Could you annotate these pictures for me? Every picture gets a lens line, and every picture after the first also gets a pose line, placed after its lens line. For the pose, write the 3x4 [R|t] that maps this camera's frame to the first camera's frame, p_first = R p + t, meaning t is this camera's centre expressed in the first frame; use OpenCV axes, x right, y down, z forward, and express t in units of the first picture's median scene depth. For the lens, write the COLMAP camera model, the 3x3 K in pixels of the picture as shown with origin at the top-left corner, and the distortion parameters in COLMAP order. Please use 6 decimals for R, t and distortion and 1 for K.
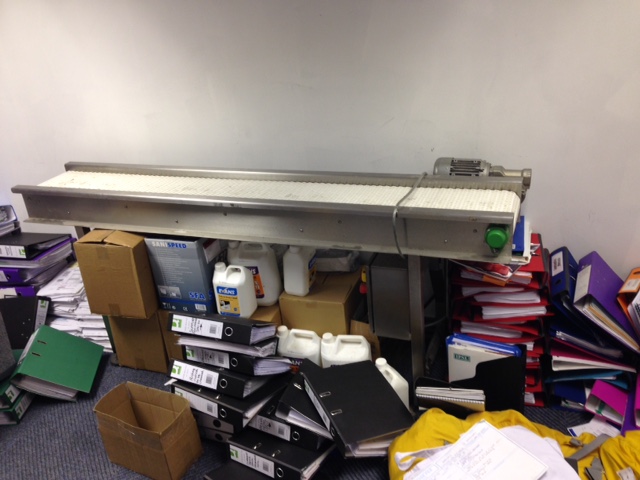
lens RADIAL K [[587.2, 0, 322.0], [0, 587.2, 239.5], [0, 0, 1]] dist [0.041509, 0.000000]
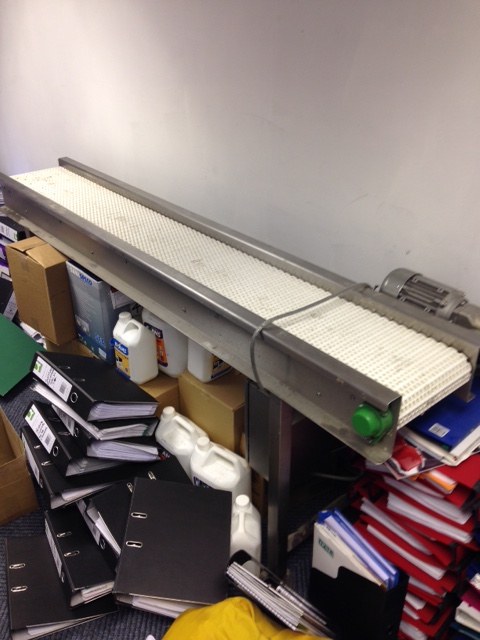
lens RADIAL K [[587.2, 0, 238.6], [0, 587.2, 320.0], [0, 0, 1]] dist [0.041509, 0.000000]
pose [[0.881569, 0.311117, -0.355025, 0.300891], [-0.271068, 0.949362, 0.158853, -0.141560], [0.386469, -0.043804, 0.921262, 0.295290]]
